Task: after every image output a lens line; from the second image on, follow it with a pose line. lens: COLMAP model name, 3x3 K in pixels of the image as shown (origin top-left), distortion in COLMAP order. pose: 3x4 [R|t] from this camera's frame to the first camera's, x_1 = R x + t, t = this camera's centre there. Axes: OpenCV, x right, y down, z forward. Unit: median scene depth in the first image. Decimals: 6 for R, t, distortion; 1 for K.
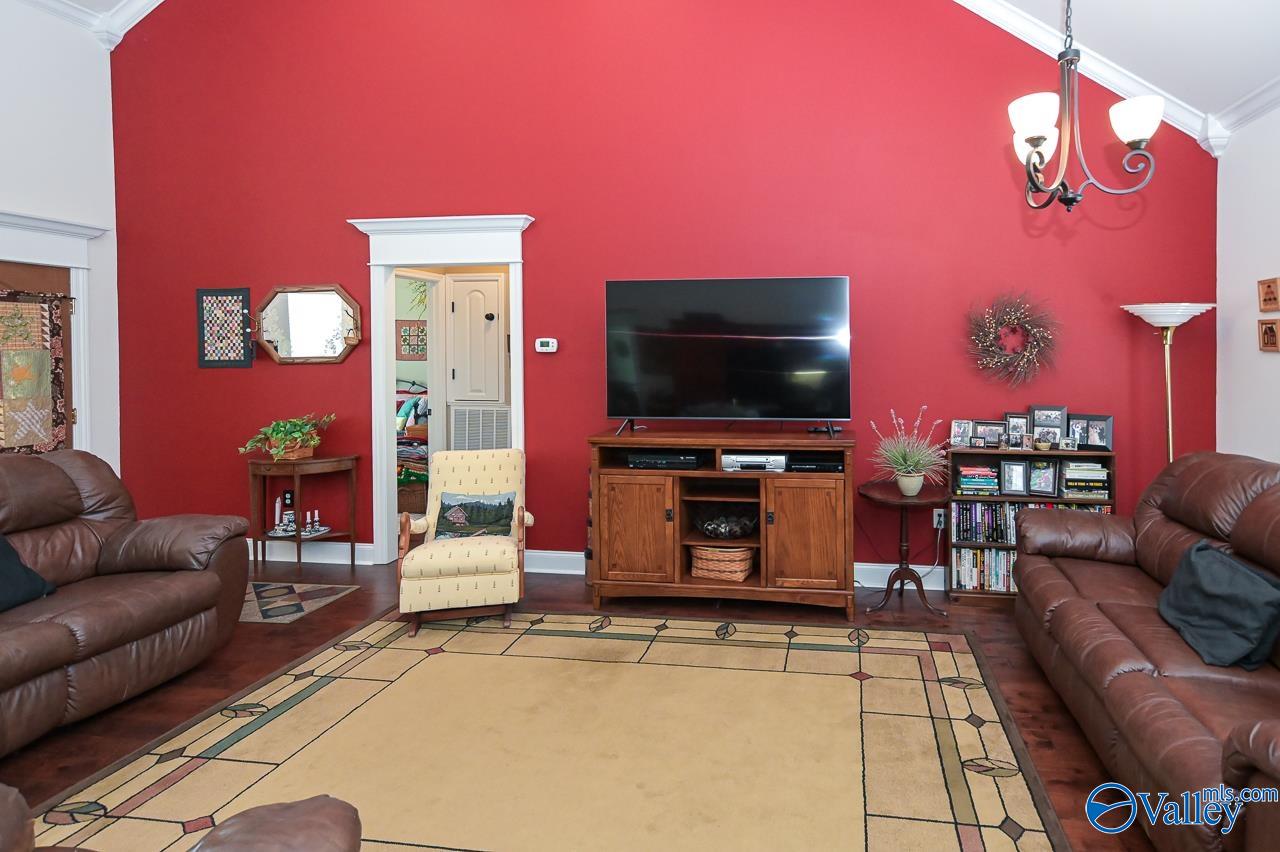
lens RADIAL K [[670.7, 0, 786.4], [0, 670.7, 363.2], [0, 0, 1]] dist [-0.005342, -0.000589]
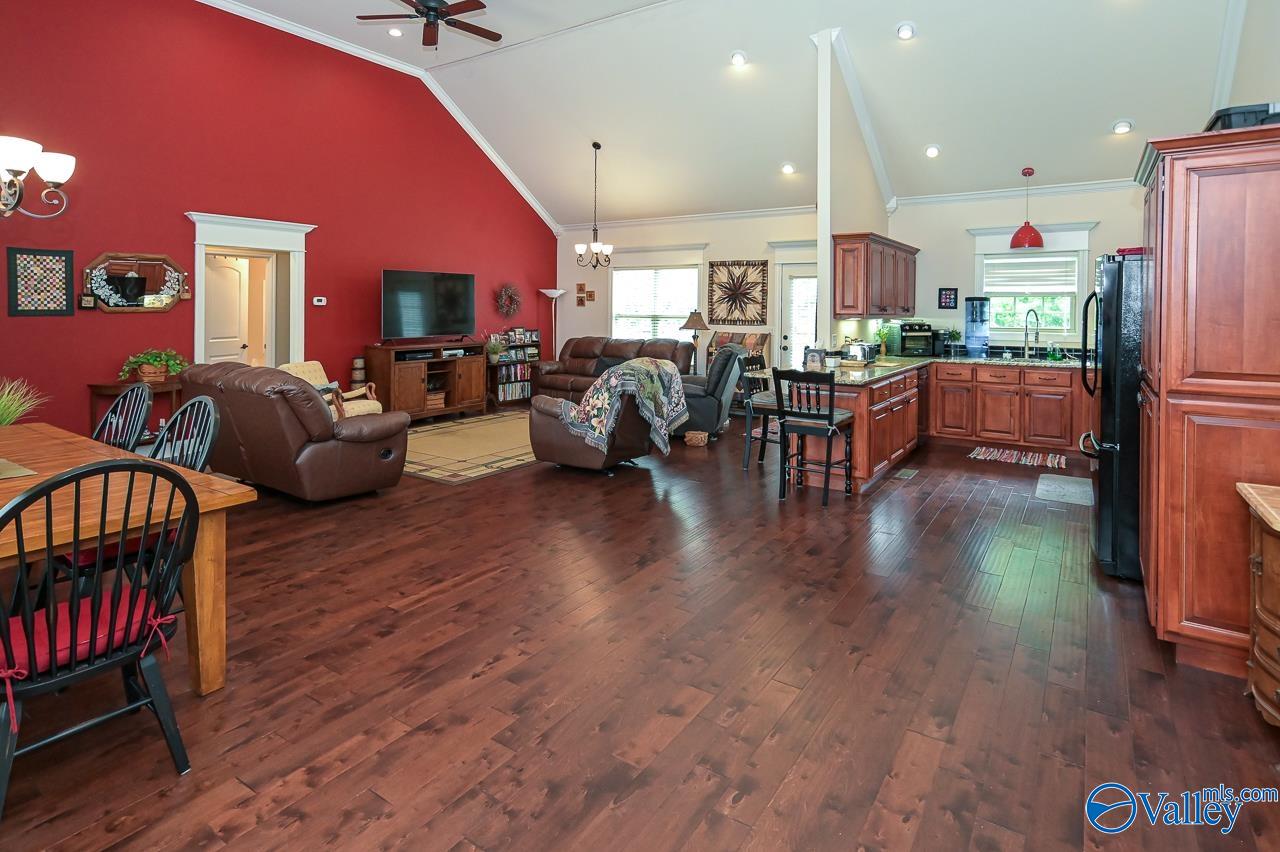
lens RADIAL K [[661.1, 0, 650.0], [0, 661.1, 321.0], [0, 0, 1]] dist [0.008871, 0.003108]
pose [[0.438693, -0.015156, 0.898509, -1.711932], [0.011222, 0.999872, 0.011387, 0.017077], [-0.898567, 0.005087, 0.438807, -0.586805]]
